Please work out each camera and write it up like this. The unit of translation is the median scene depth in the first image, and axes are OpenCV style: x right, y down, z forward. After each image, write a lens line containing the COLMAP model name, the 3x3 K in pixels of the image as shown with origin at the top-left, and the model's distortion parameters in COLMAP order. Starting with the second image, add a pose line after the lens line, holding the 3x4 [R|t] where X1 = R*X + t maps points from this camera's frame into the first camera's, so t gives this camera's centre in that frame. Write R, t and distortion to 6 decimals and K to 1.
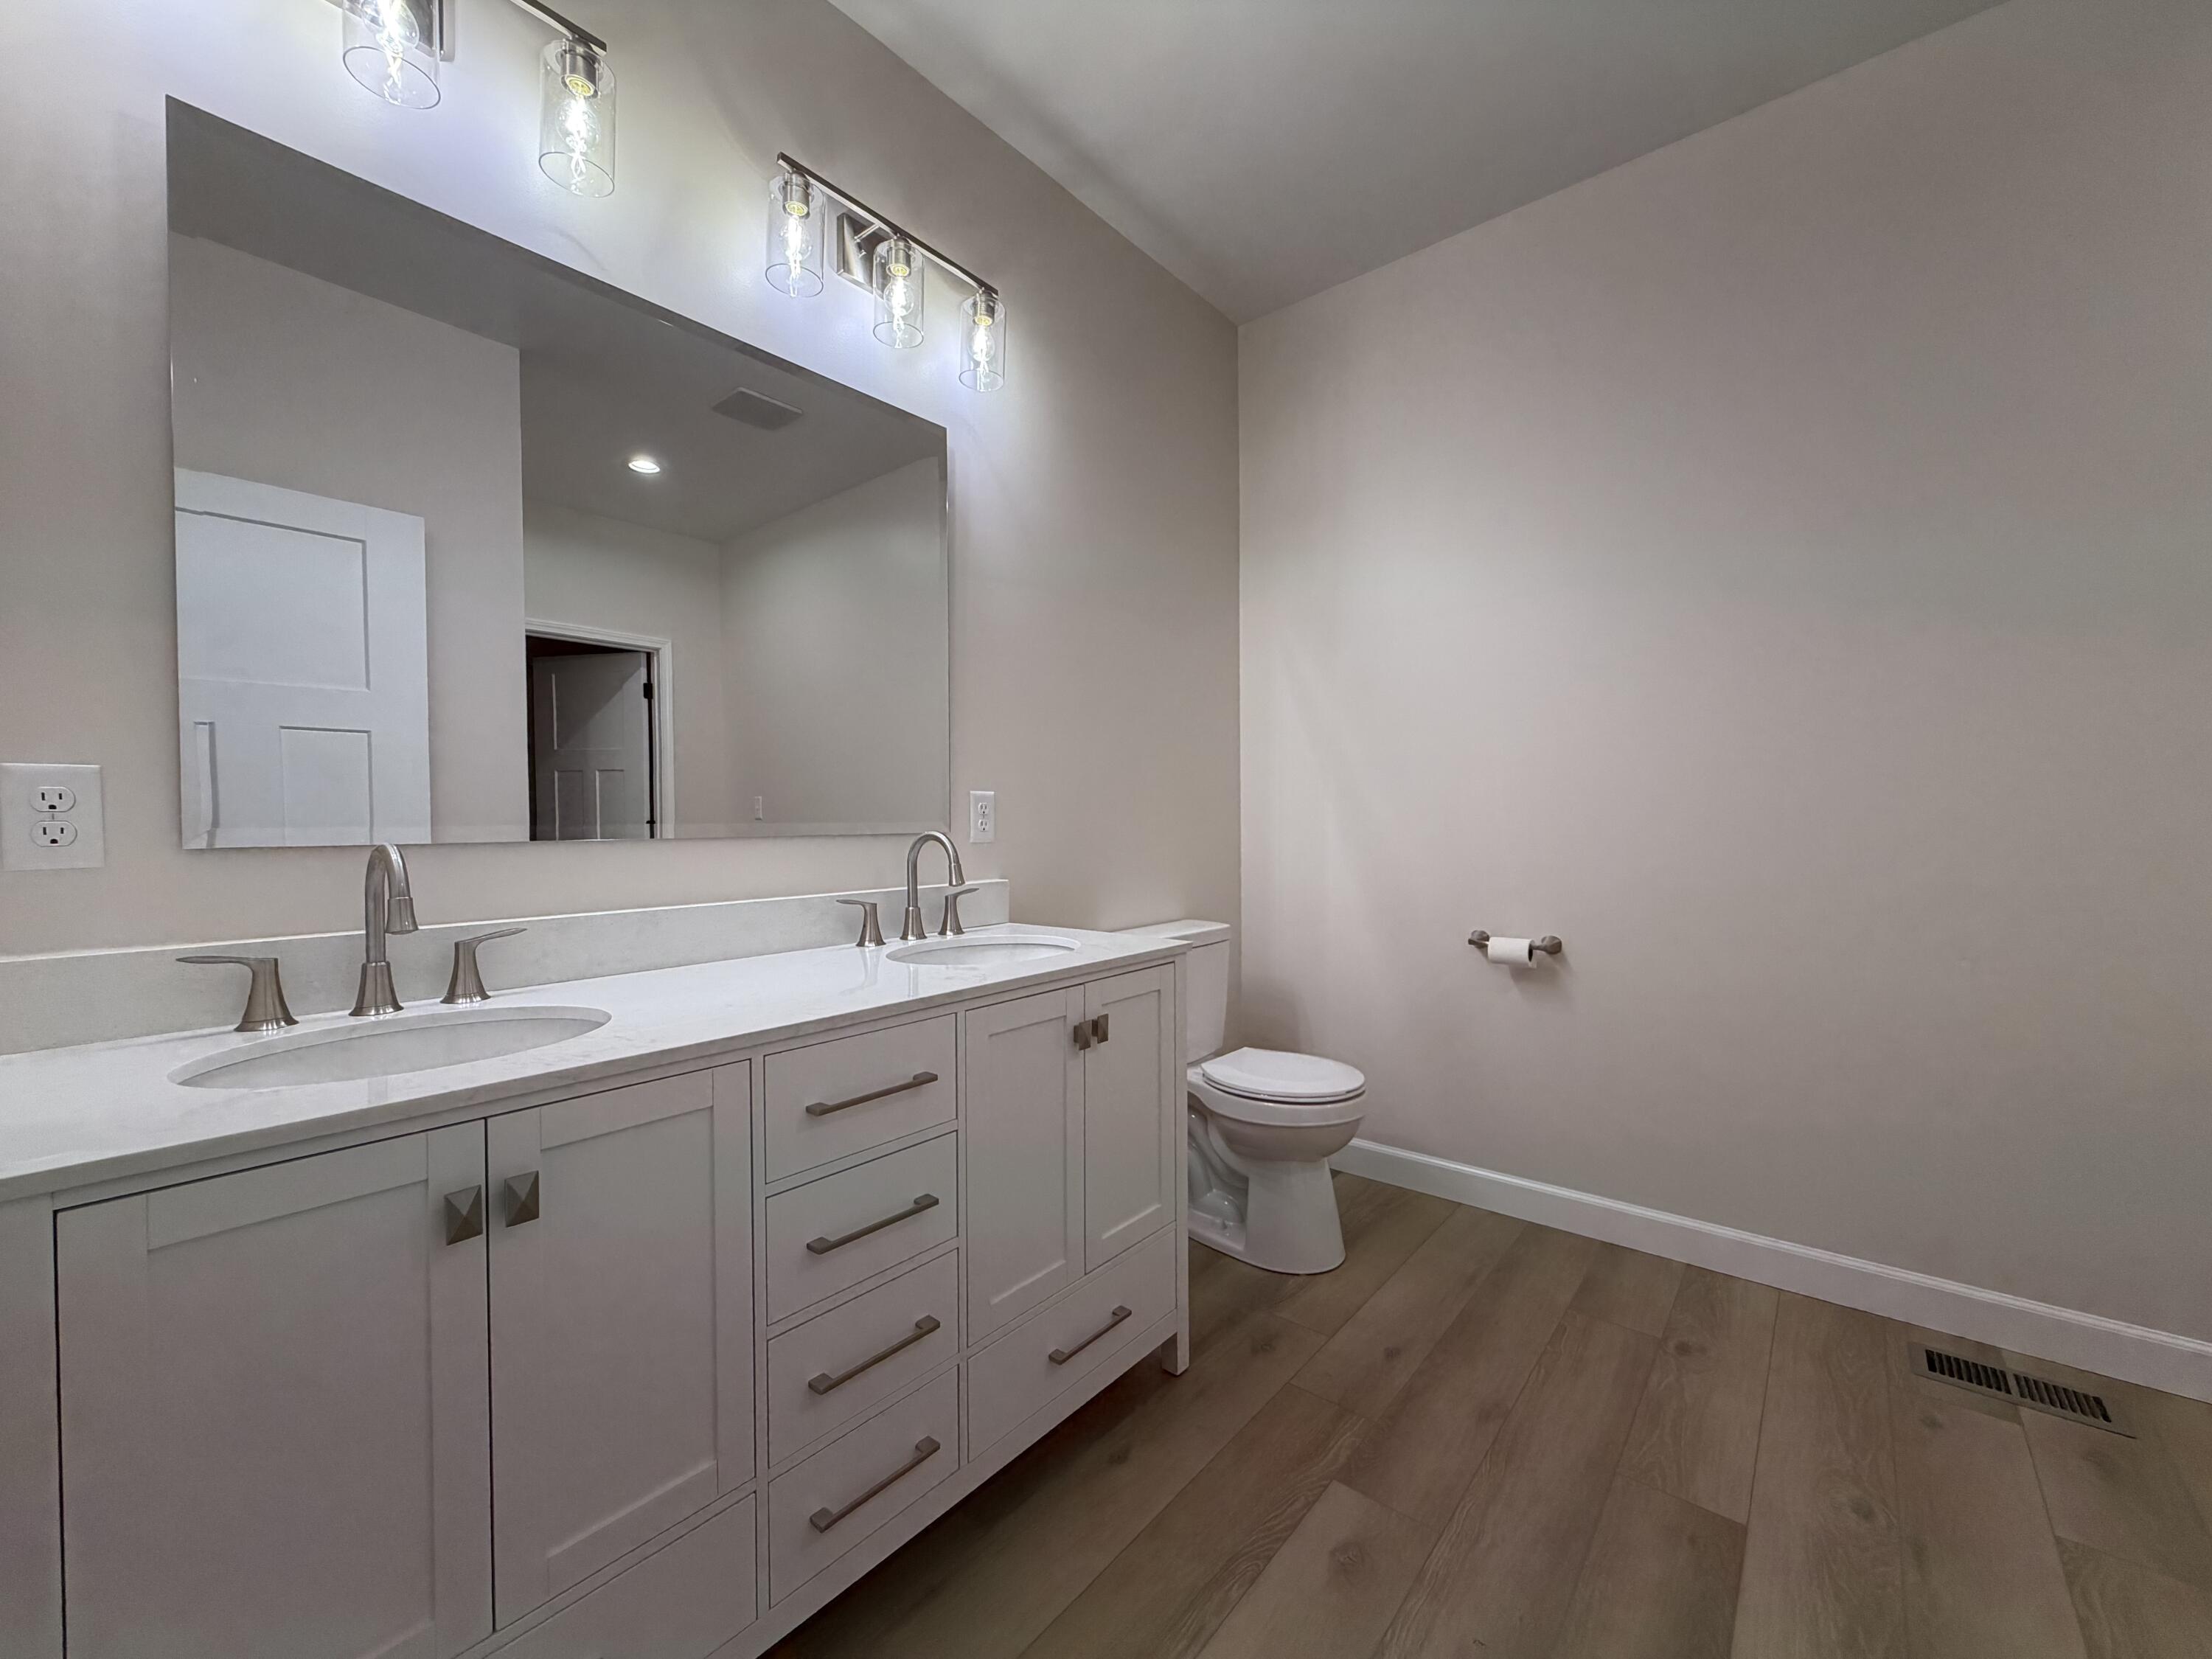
lens RADIAL K [[888.7, 0, 1100.3], [0, 888.7, 831.9], [0, 0, 1]] dist [0.000147, -0.000605]
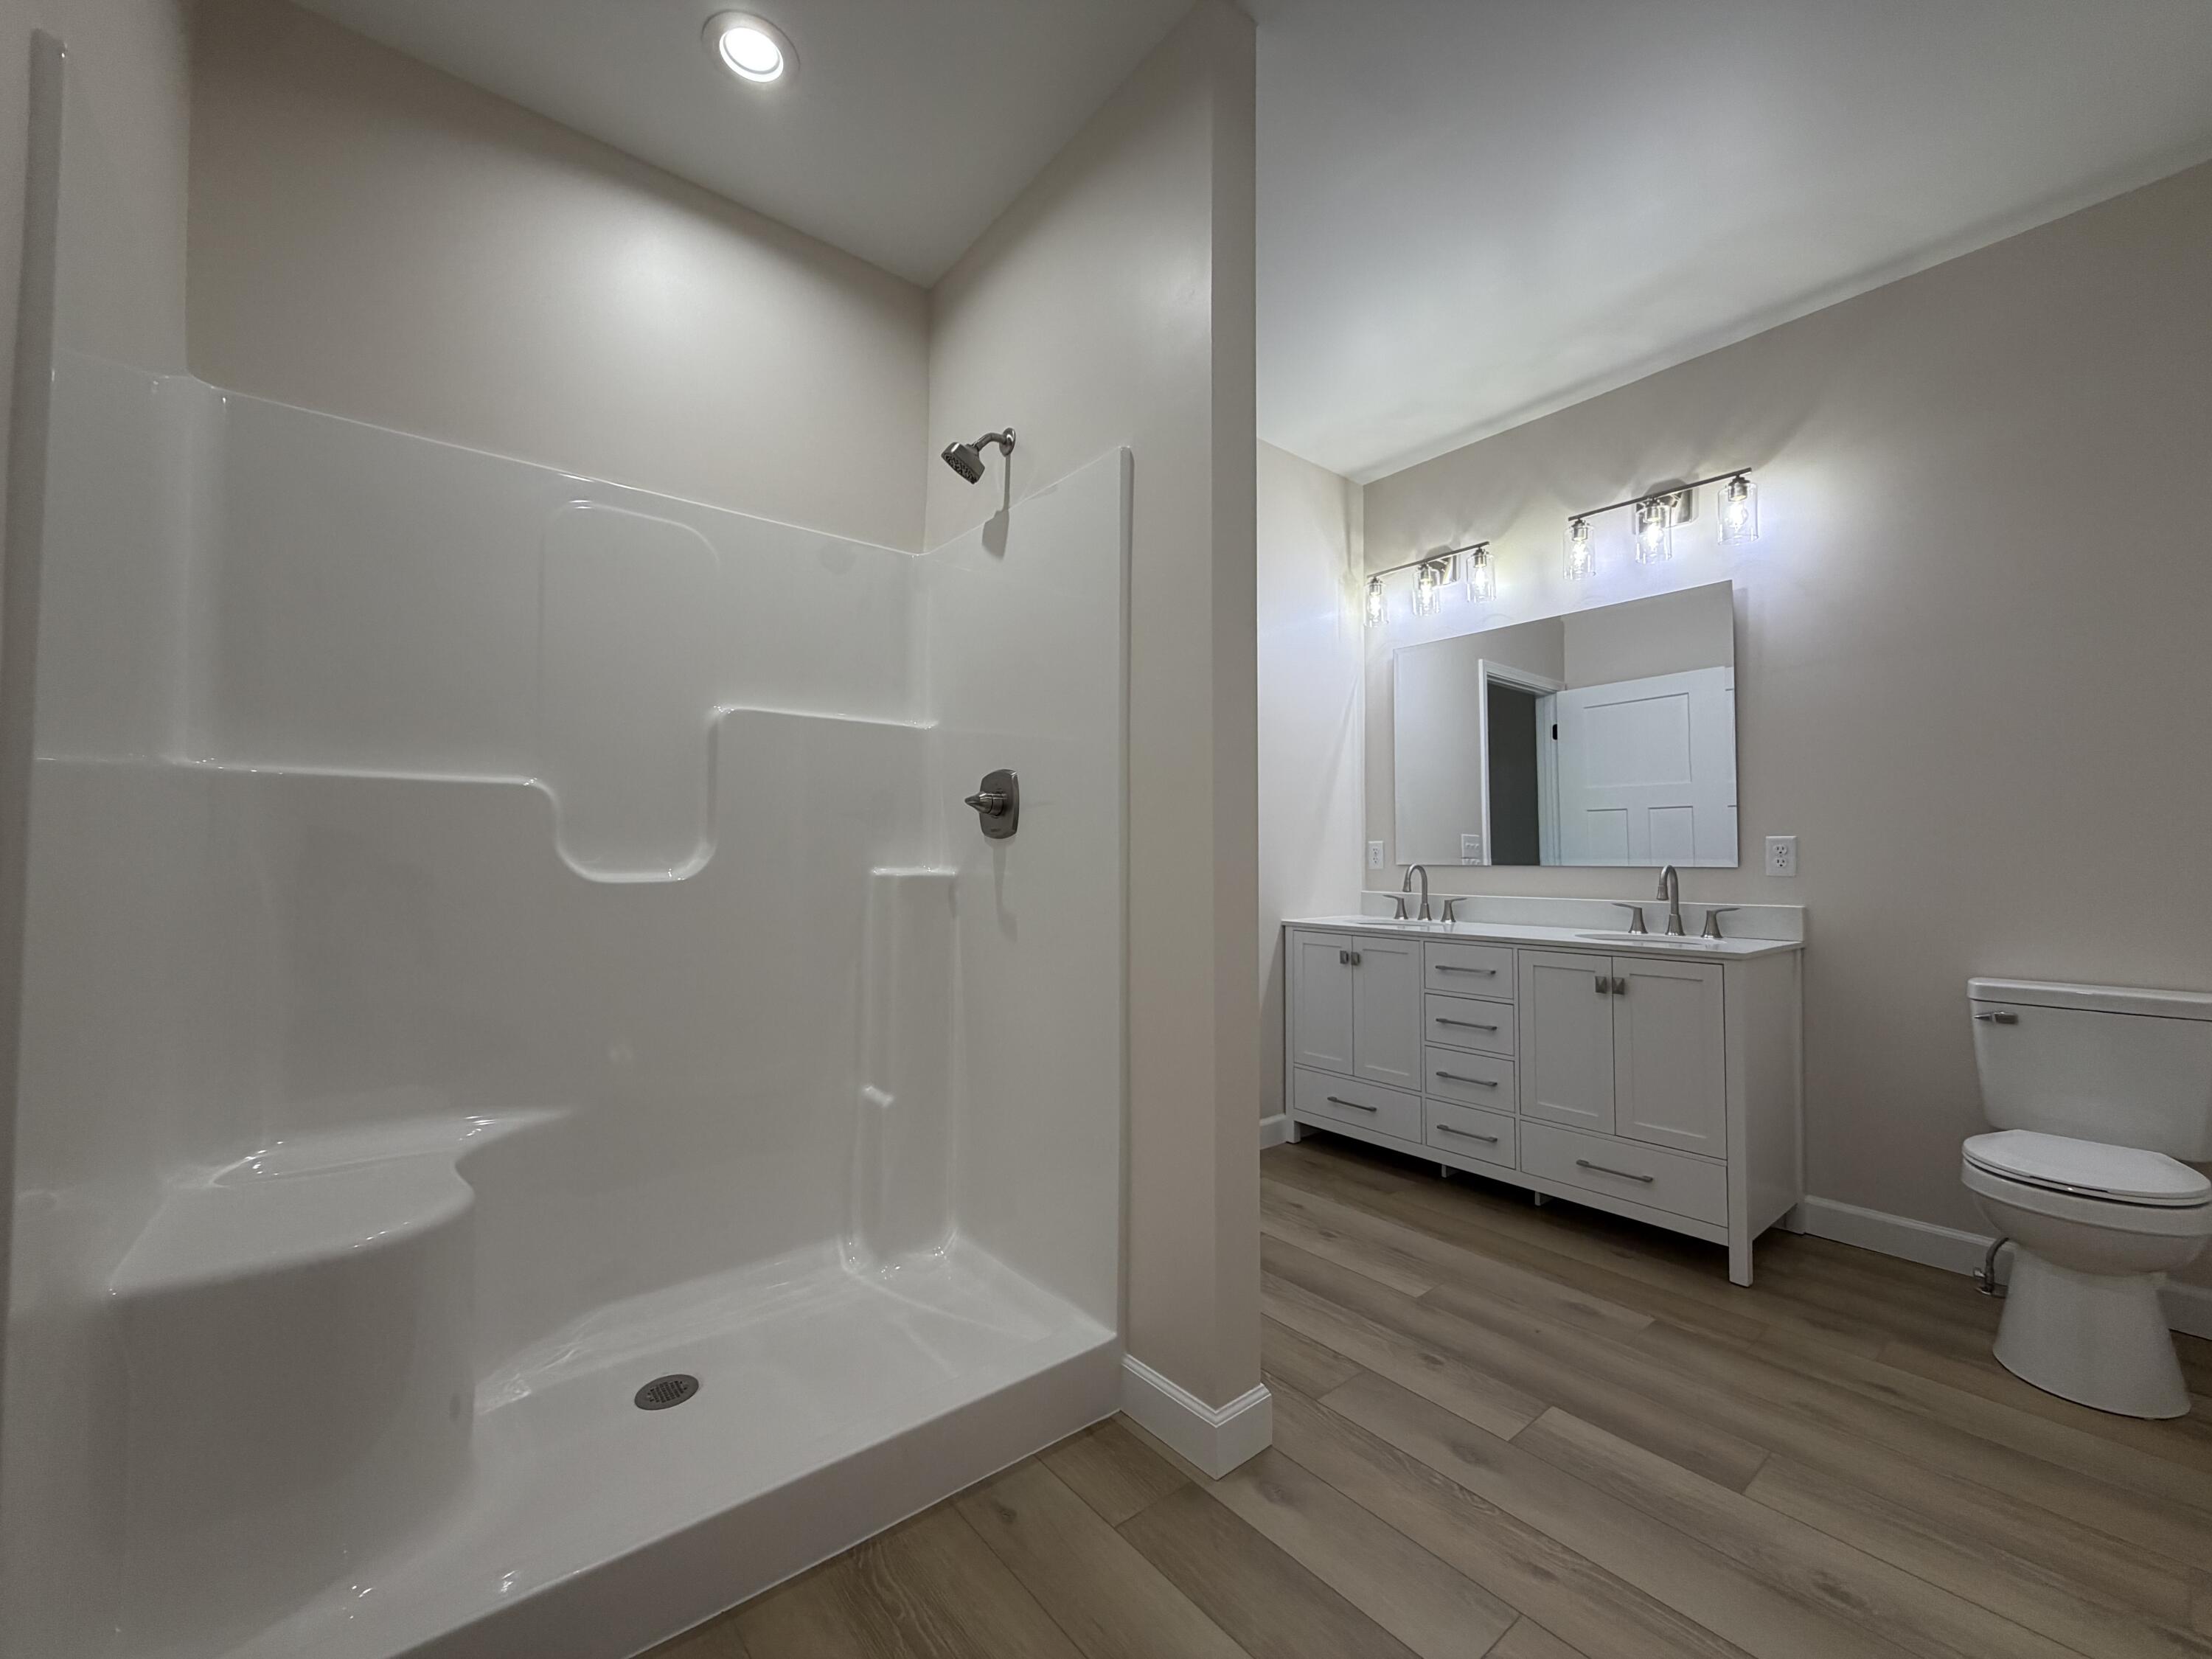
lens RADIAL K [[888.7, 0, 1100.3], [0, 888.7, 831.9], [0, 0, 1]] dist [0.000147, -0.000605]
pose [[-0.177366, -0.014831, -0.984033, 1.790714], [-0.012687, 0.999838, -0.012782, -0.031064], [0.984063, 0.010217, -0.177525, 0.346173]]
